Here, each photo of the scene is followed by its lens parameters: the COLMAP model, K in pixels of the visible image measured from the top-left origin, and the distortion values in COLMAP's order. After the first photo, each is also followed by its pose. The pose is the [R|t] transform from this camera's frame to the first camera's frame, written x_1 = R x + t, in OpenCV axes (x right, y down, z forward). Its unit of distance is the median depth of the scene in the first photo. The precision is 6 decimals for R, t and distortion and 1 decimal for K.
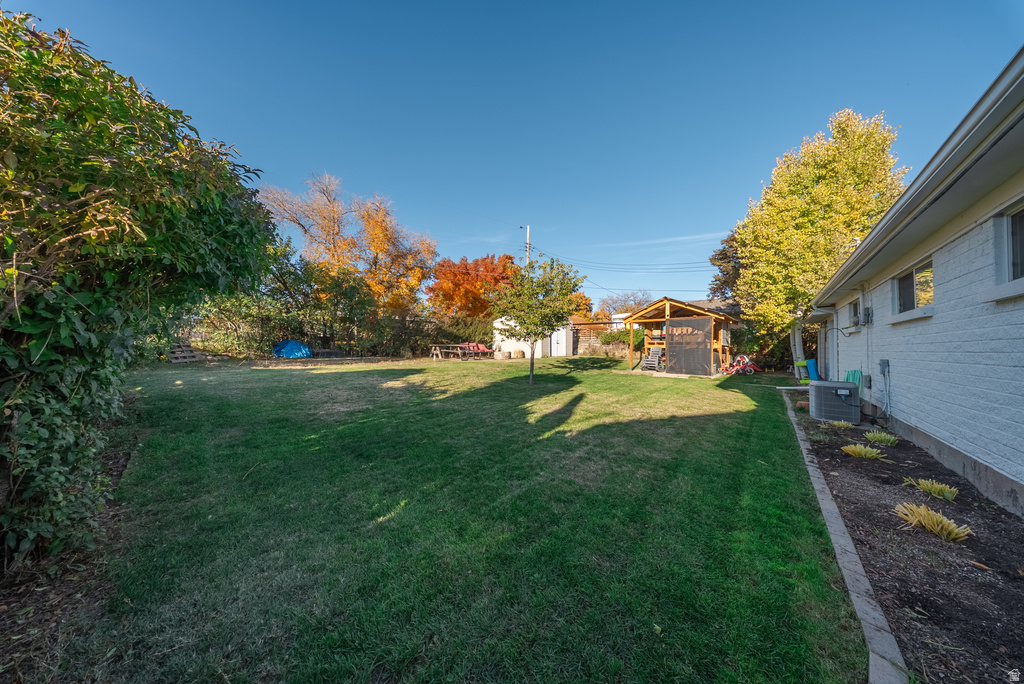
lens RADIAL K [[296.3, 0, 510.6], [0, 296.3, 343.8], [0, 0, 1]] dist [0.005745, -0.000837]
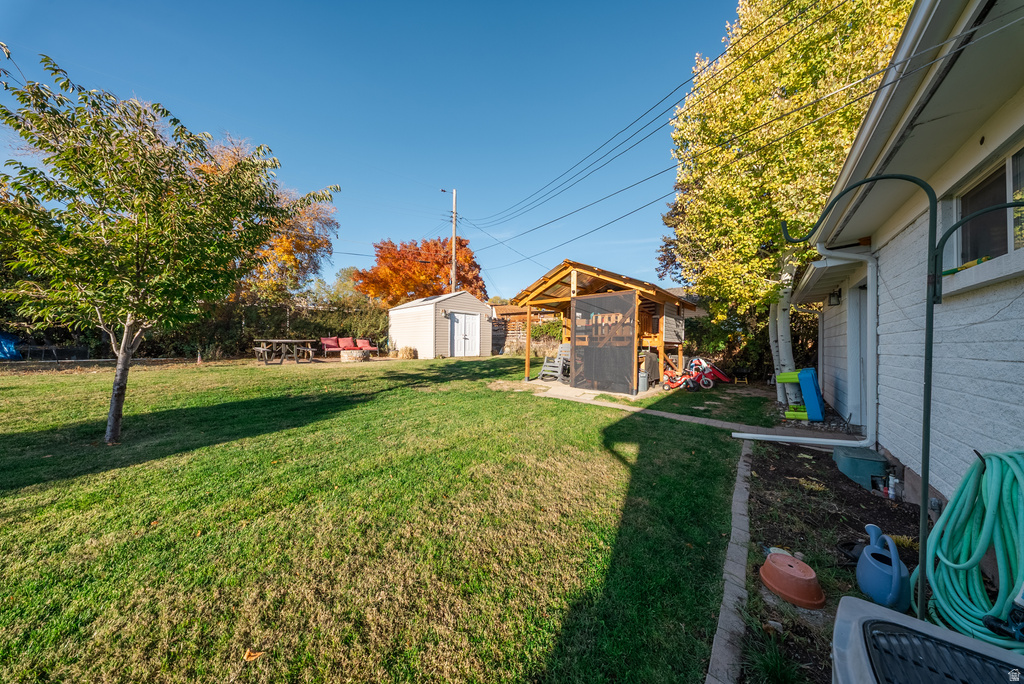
lens RADIAL K [[296.3, 0, 513.2], [0, 296.3, 345.2], [0, 0, 1]] dist [0.005745, -0.000837]
pose [[0.999784, 0.002340, 0.020632, 0.392387], [-0.002654, 0.999881, 0.015208, 0.004110], [-0.020594, -0.015260, 0.999671, 0.397216]]
